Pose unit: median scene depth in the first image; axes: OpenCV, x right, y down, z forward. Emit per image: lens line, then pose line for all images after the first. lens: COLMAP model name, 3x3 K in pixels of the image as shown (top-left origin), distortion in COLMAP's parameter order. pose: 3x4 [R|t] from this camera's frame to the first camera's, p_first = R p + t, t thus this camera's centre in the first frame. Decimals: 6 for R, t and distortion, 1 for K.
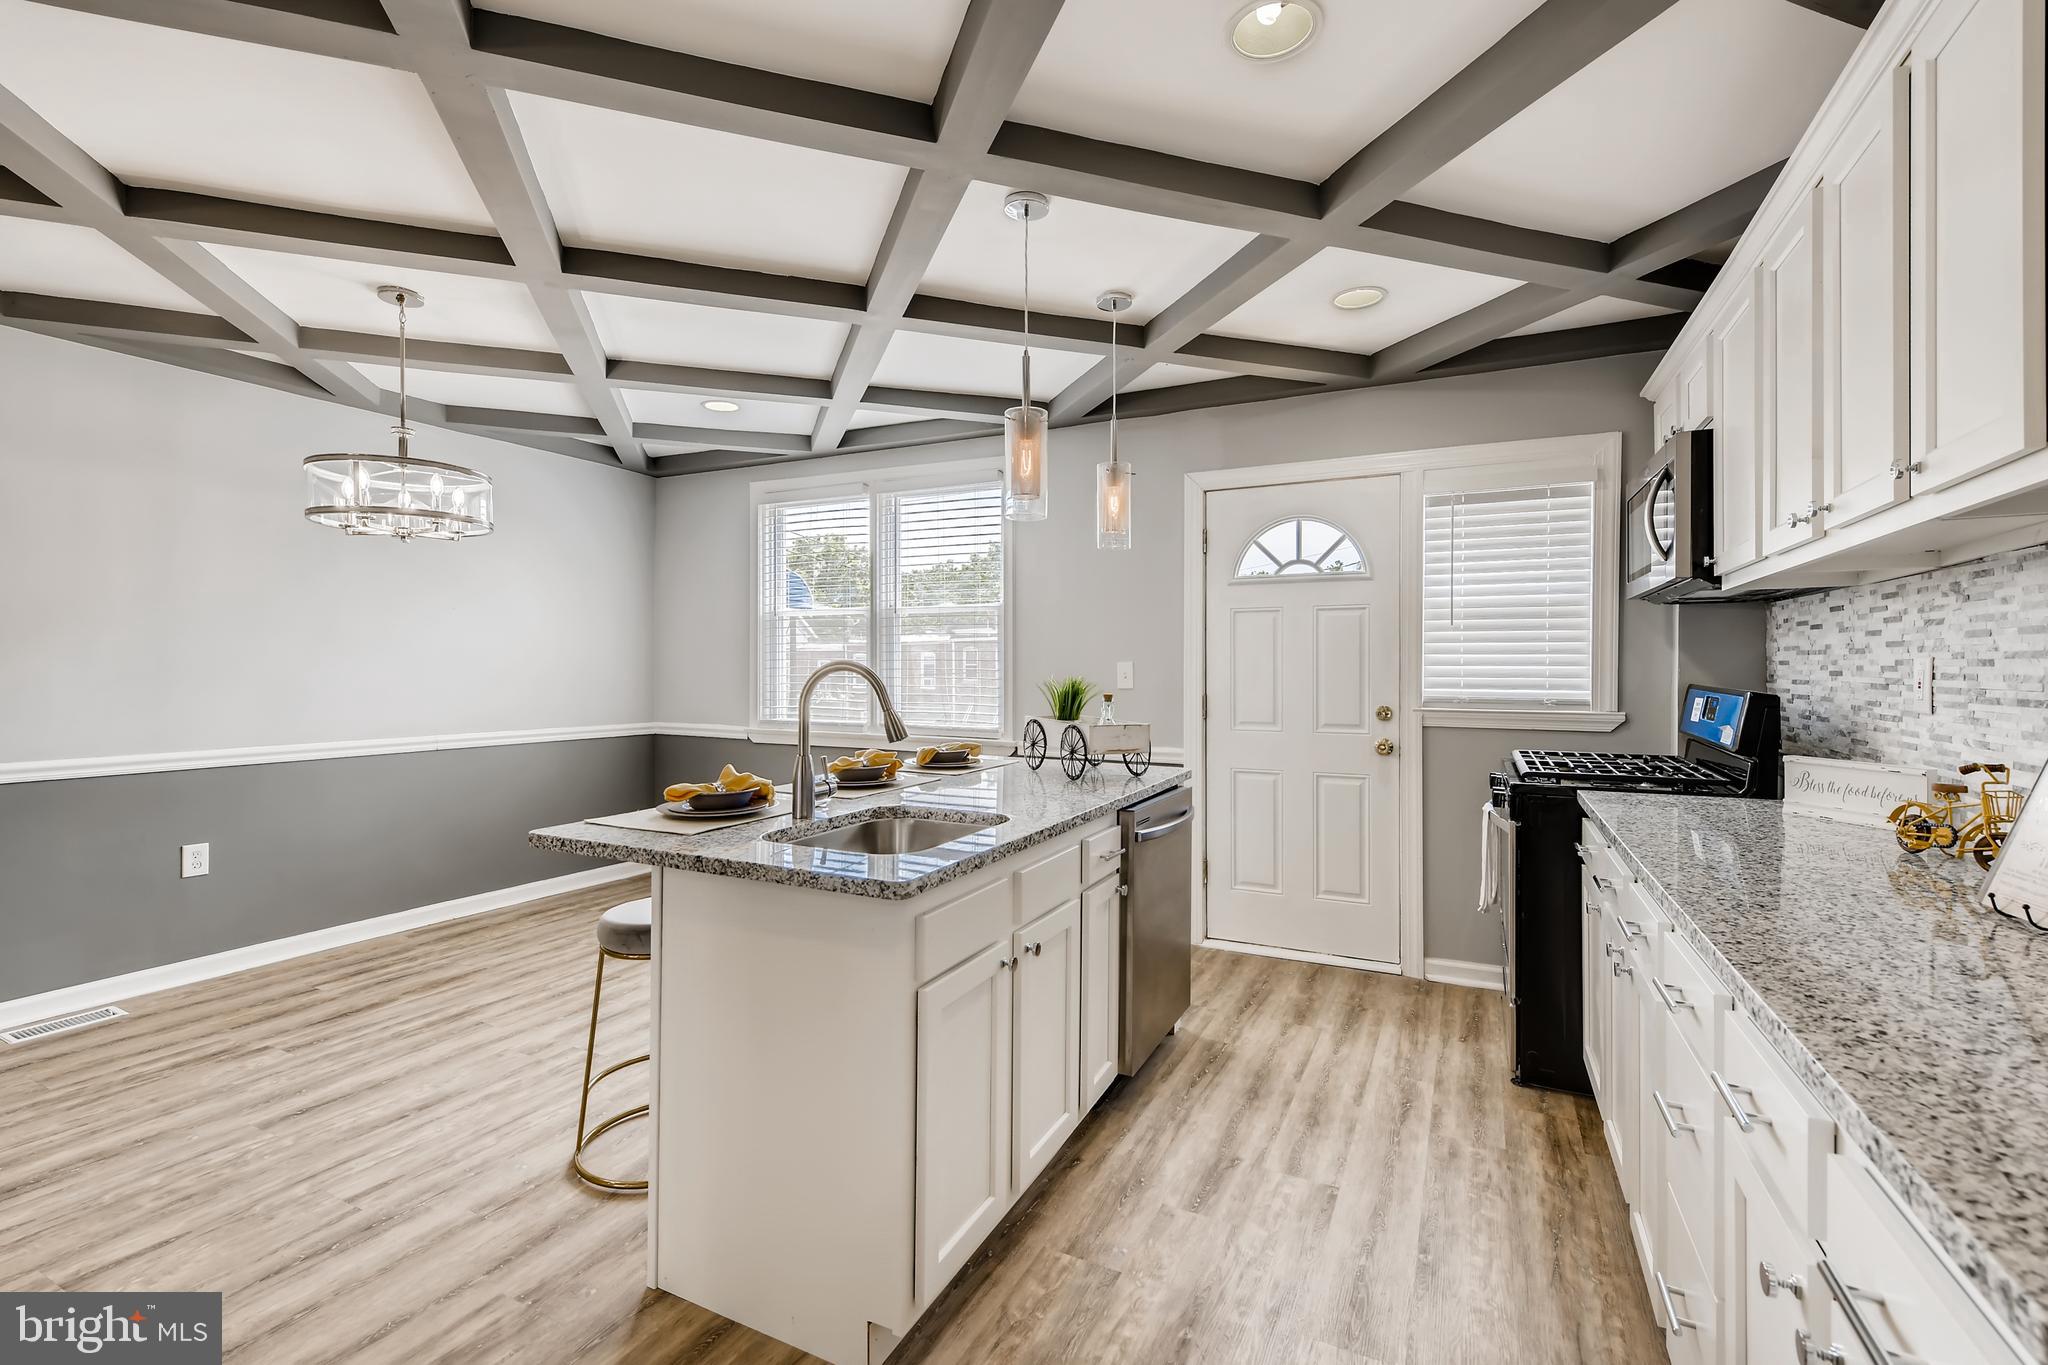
lens RADIAL K [[877.9, 0, 1068.9], [0, 877.9, 660.7], [0, 0, 1]] dist [0.002833, -0.000828]
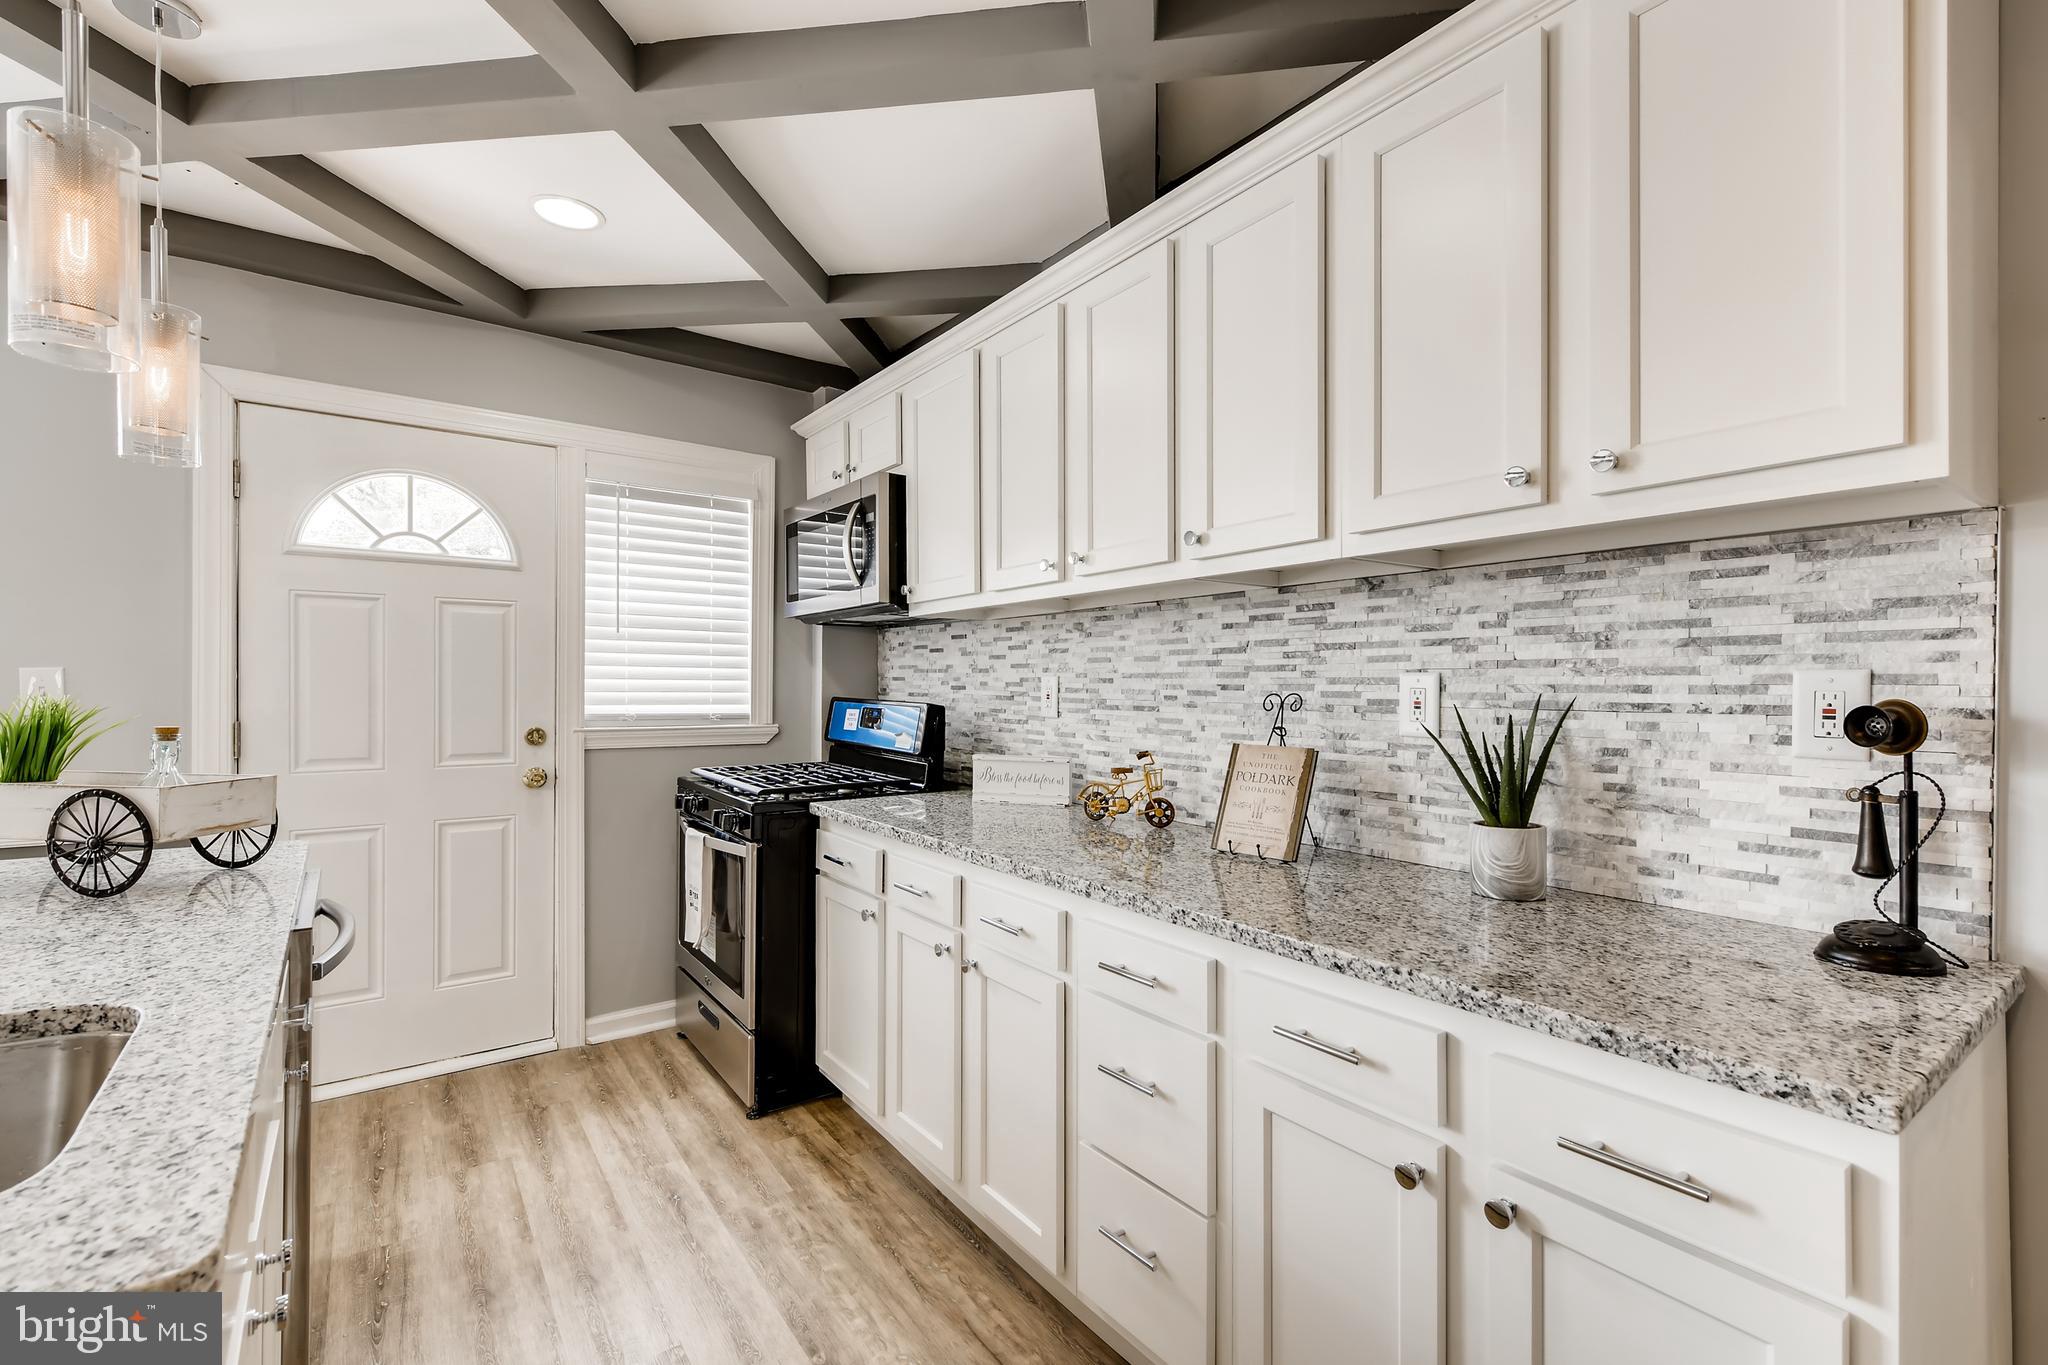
lens RADIAL K [[877.9, 0, 1013.0], [0, 877.9, 682.2], [0, 0, 1]] dist [0.002833, -0.000828]
pose [[0.487830, 0.004343, 0.872928, -0.188876], [-0.013033, 0.999912, 0.002309, 0.002440], [-0.872842, -0.012503, 0.487844, 0.294760]]
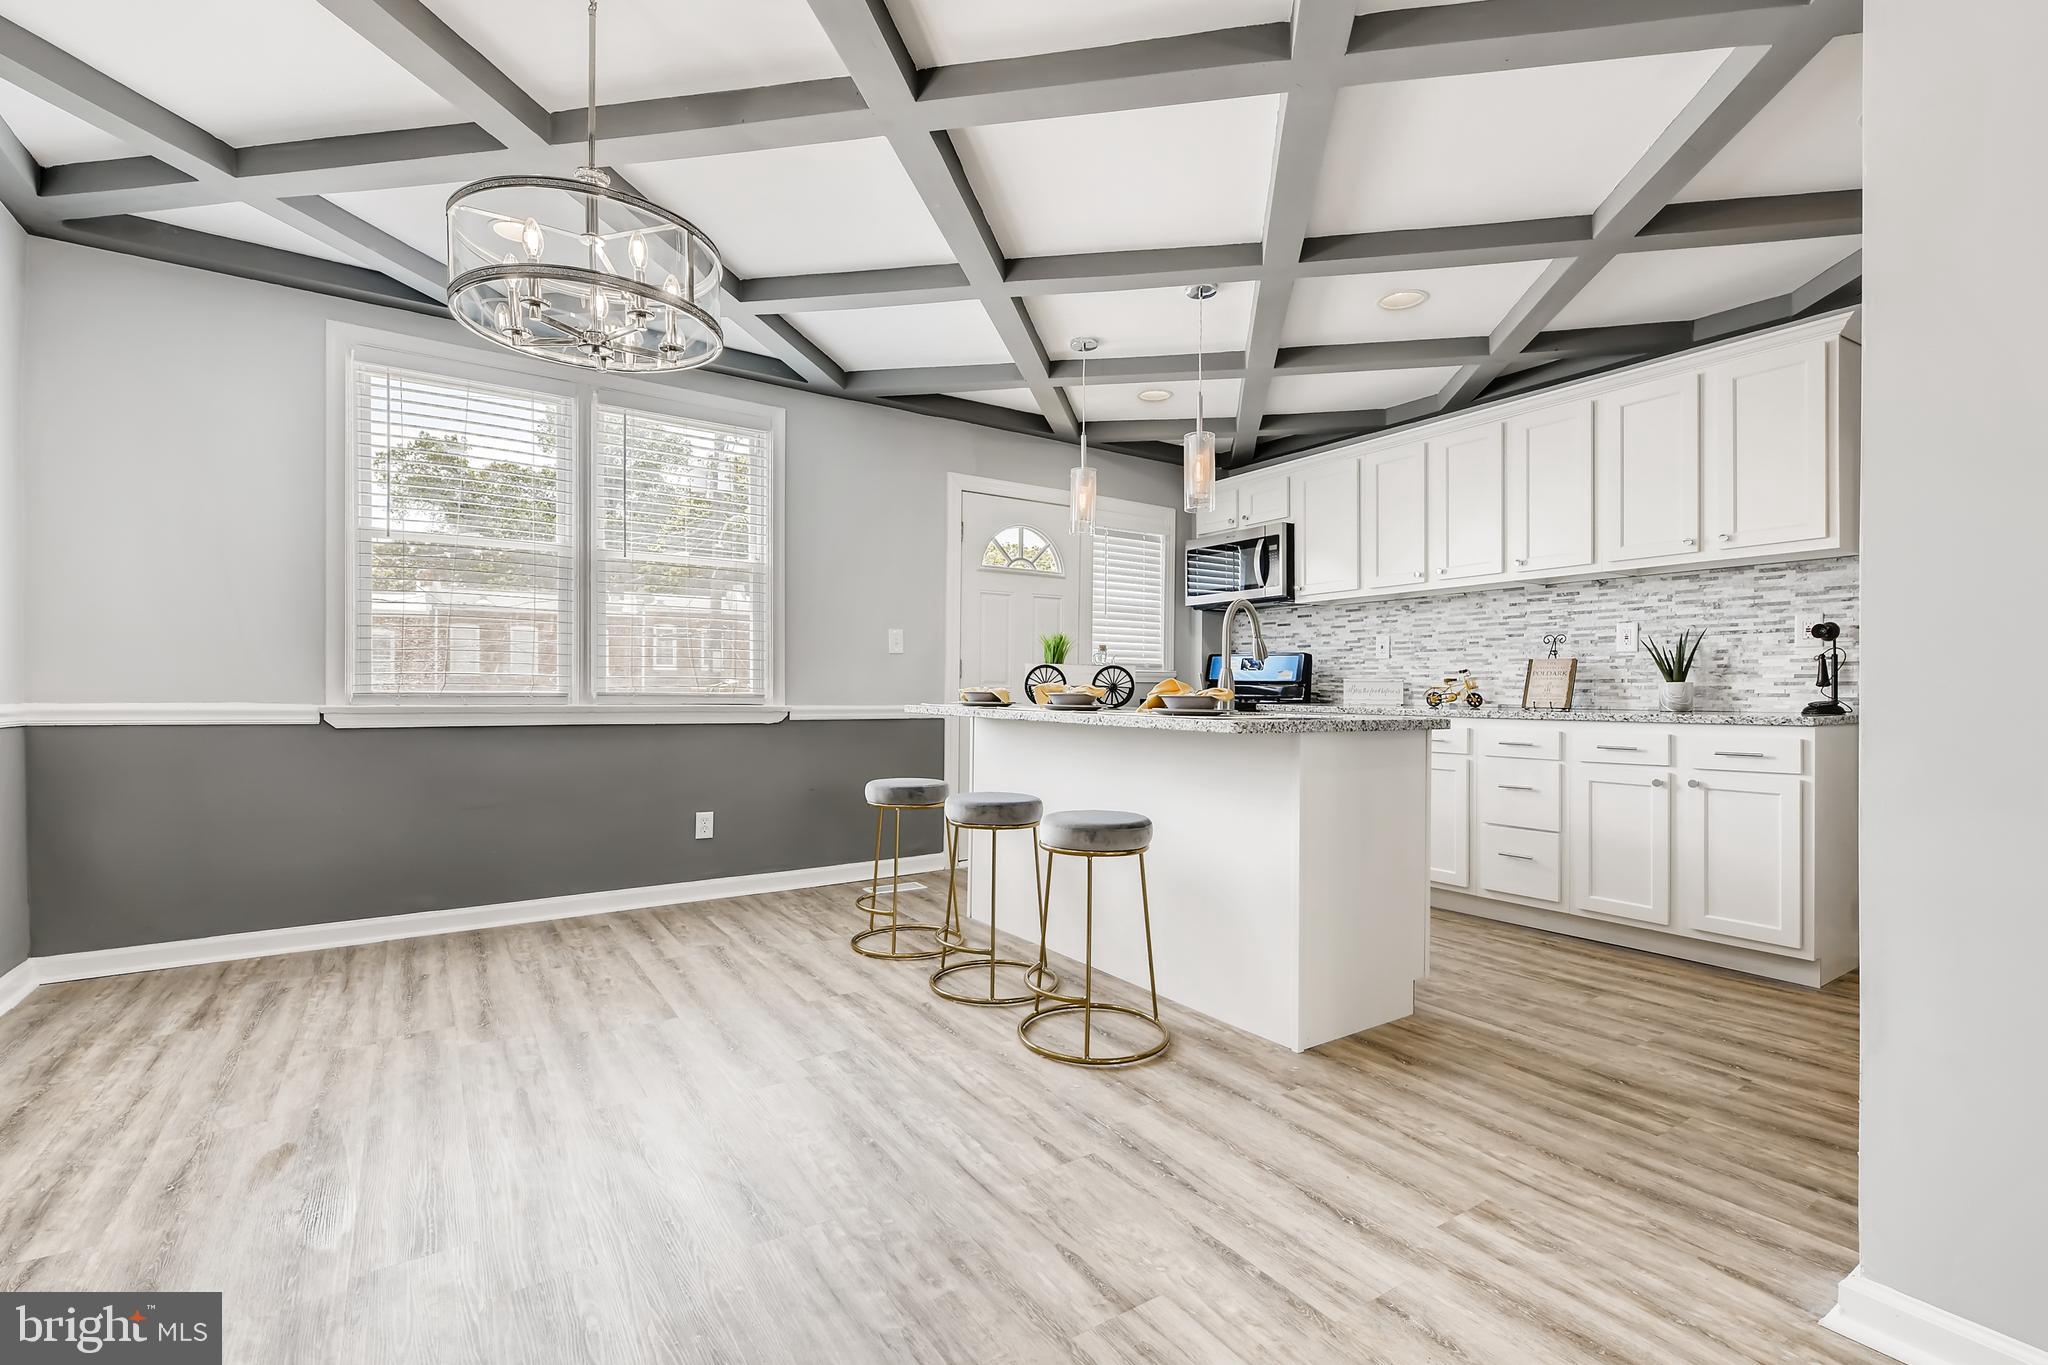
lens RADIAL K [[877.9, 0, 1015.1], [0, 877.9, 687.9], [0, 0, 1]] dist [0.002833, -0.000828]
pose [[0.516643, 0.001566, 0.856199, -1.262737], [-0.011621, 0.999919, 0.005183, 0.107344], [-0.856122, -0.012627, 0.516619, 0.469132]]
